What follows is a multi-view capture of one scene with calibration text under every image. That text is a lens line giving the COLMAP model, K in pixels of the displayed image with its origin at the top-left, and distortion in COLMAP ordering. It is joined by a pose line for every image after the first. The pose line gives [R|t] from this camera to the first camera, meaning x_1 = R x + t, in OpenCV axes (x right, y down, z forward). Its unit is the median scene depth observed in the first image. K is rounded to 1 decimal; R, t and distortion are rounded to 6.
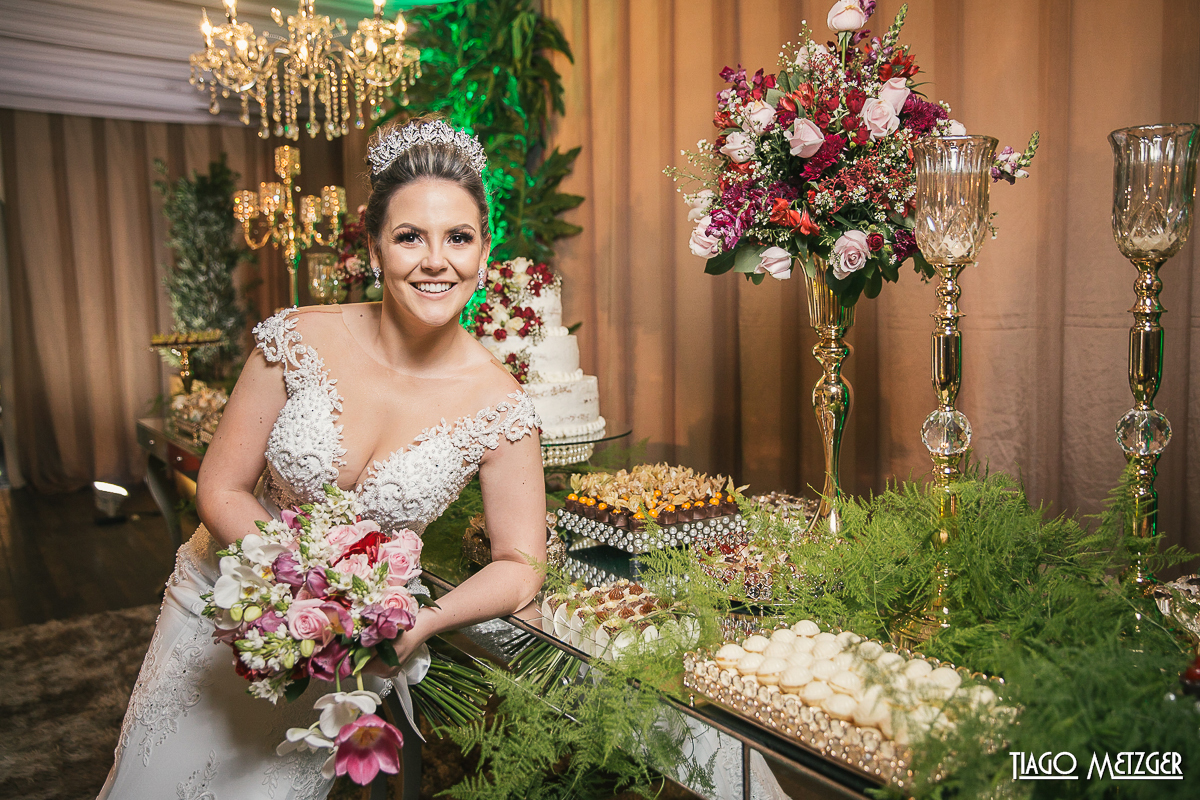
lens RADIAL K [[891.2, 0, 596.3], [0, 891.2, 402.2], [0, 0, 1]] dist [-0.044793, 0.004135]
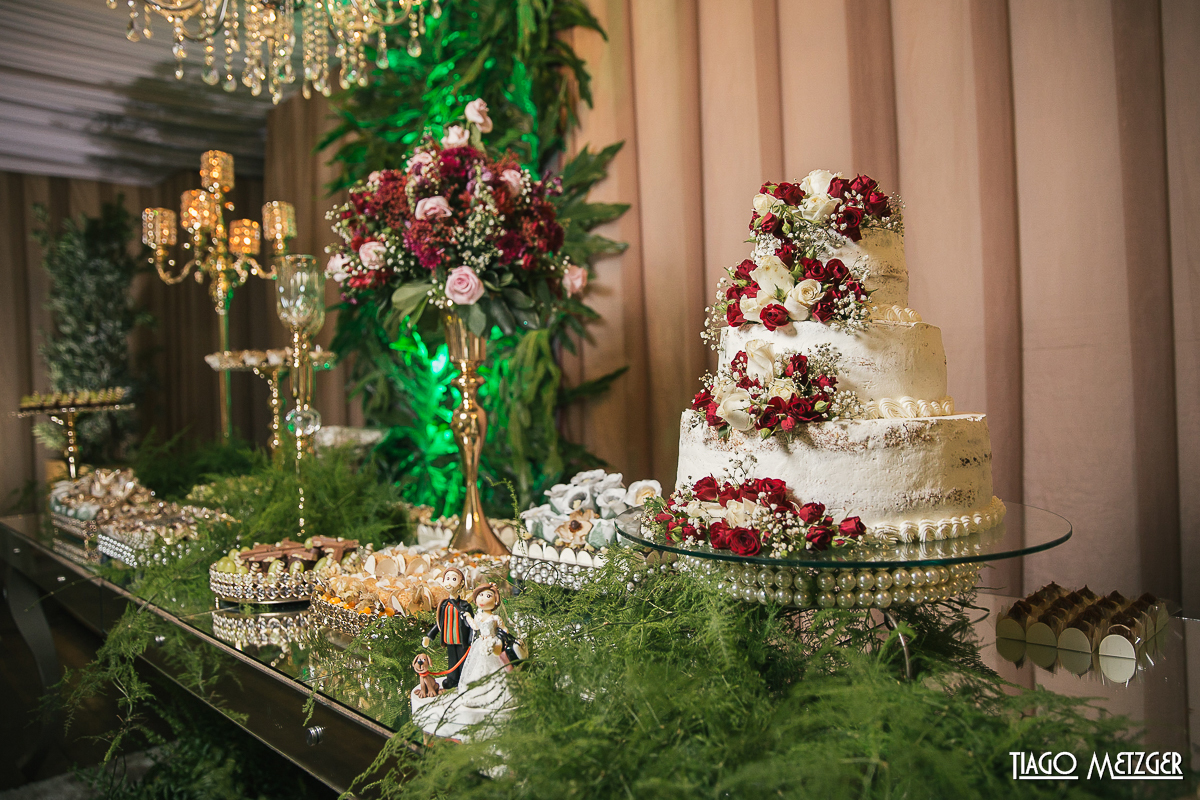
lens RADIAL K [[840.2, 0, 598.8], [0, 840.2, 395.0], [0, 0, 1]] dist [-0.063726, 0.001113]
pose [[0.988904, -0.022392, 0.146858, -0.145045], [0.037333, 0.994308, -0.099784, 0.004681], [-0.143788, 0.104160, 0.984112, 0.296552]]
